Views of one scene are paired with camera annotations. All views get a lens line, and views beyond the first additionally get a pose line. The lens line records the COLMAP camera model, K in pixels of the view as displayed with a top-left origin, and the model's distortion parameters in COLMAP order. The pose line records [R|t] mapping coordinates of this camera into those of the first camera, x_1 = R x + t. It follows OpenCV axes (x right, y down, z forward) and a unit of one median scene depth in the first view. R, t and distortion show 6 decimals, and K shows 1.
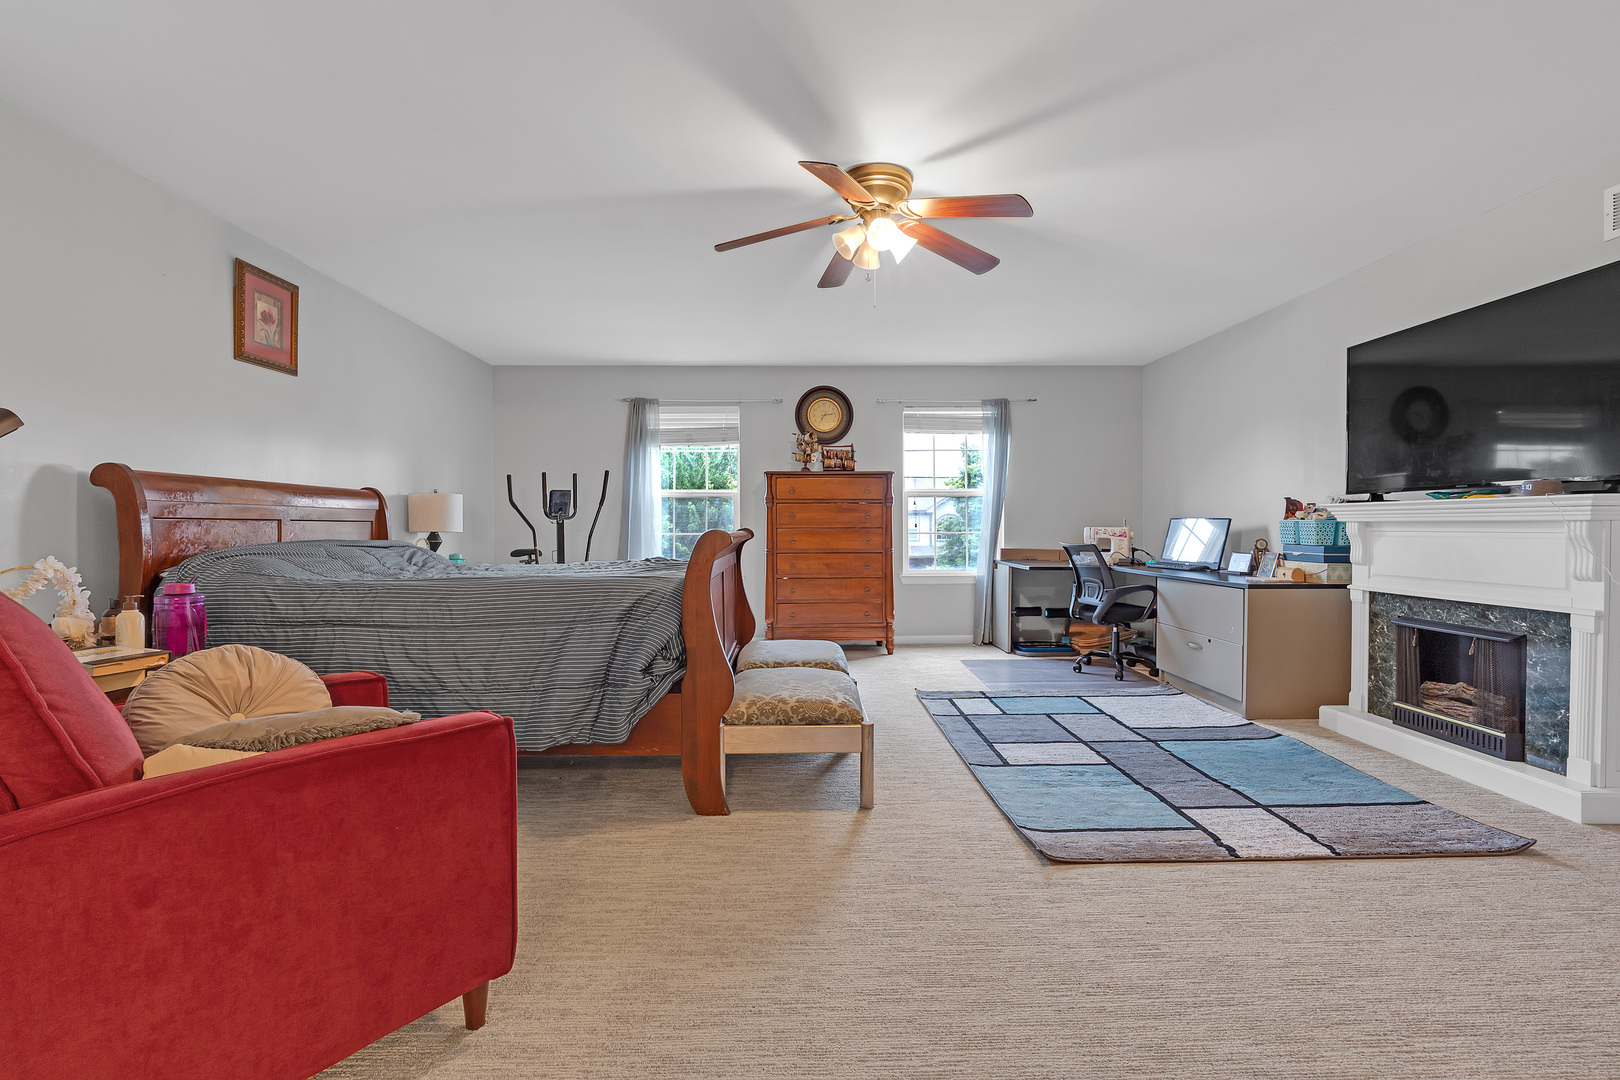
lens RADIAL K [[729.3, 0, 809.3], [0, 729.3, 534.9], [0, 0, 1]] dist [-0.004333, -0.001116]
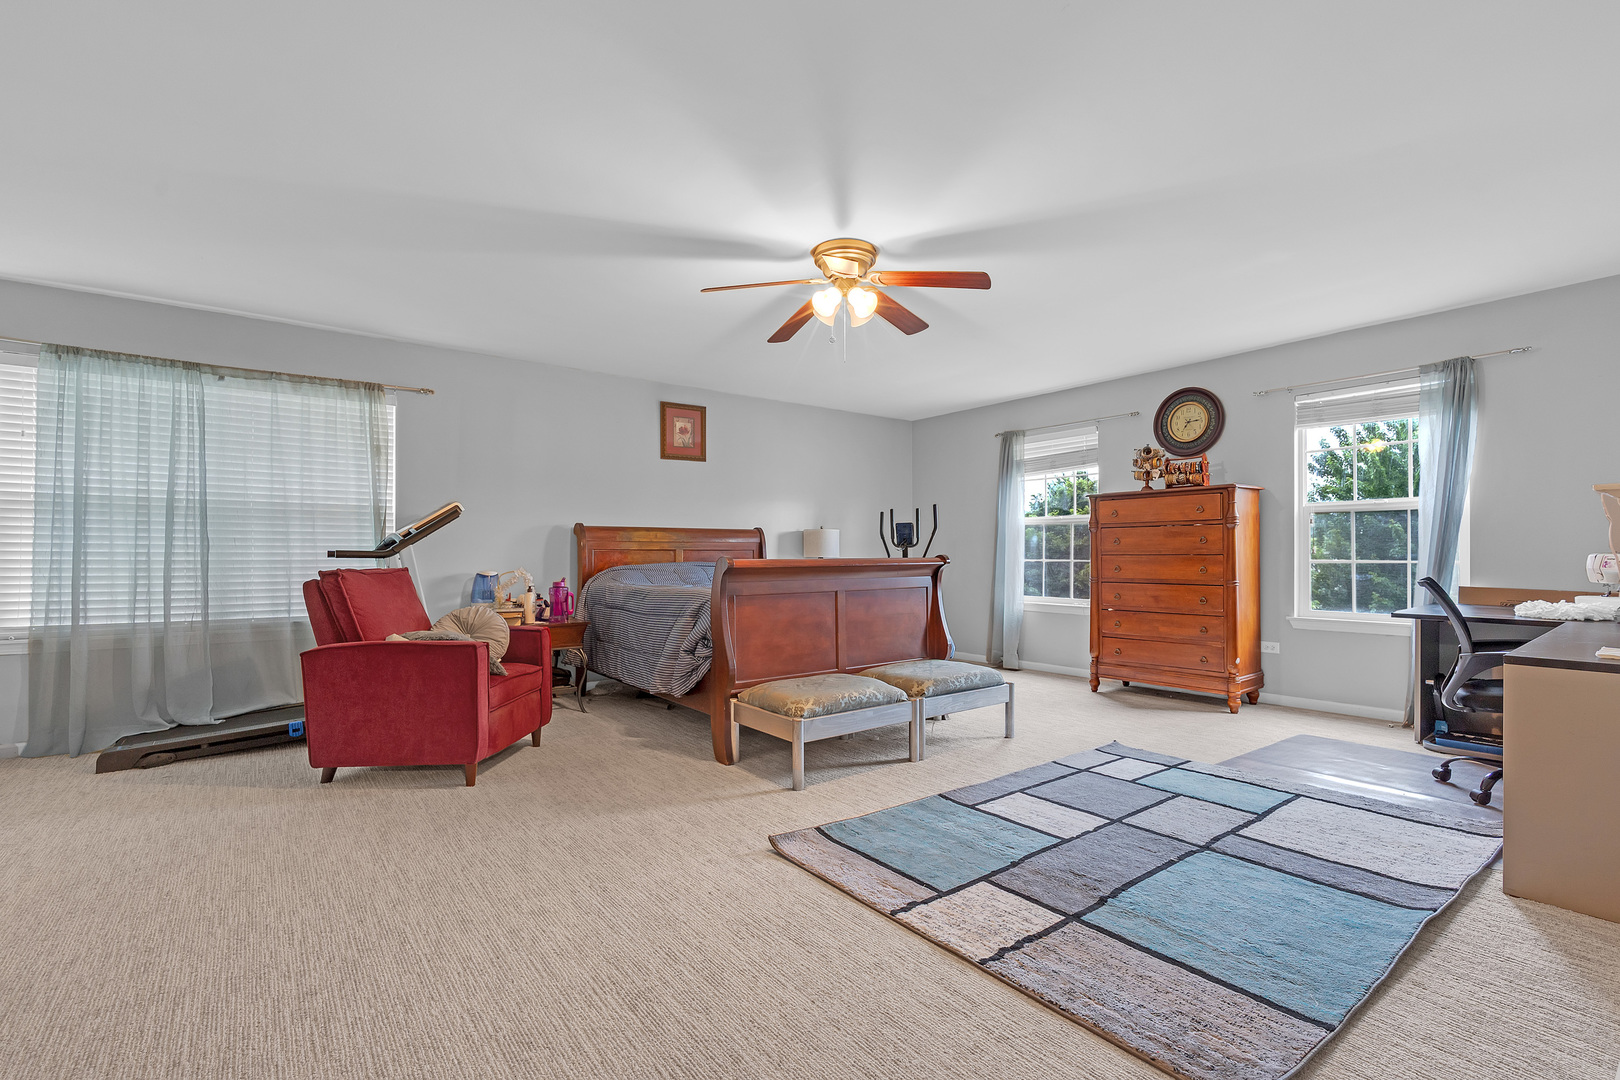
lens RADIAL K [[729.3, 0, 775.8], [0, 729.3, 555.6], [0, 0, 1]] dist [-0.004333, -0.001116]
pose [[0.567119, 0.001916, -0.823634, 0.655817], [-0.007664, 0.999966, -0.002952, -0.003575], [0.823600, 0.007987, 0.567114, 0.182762]]
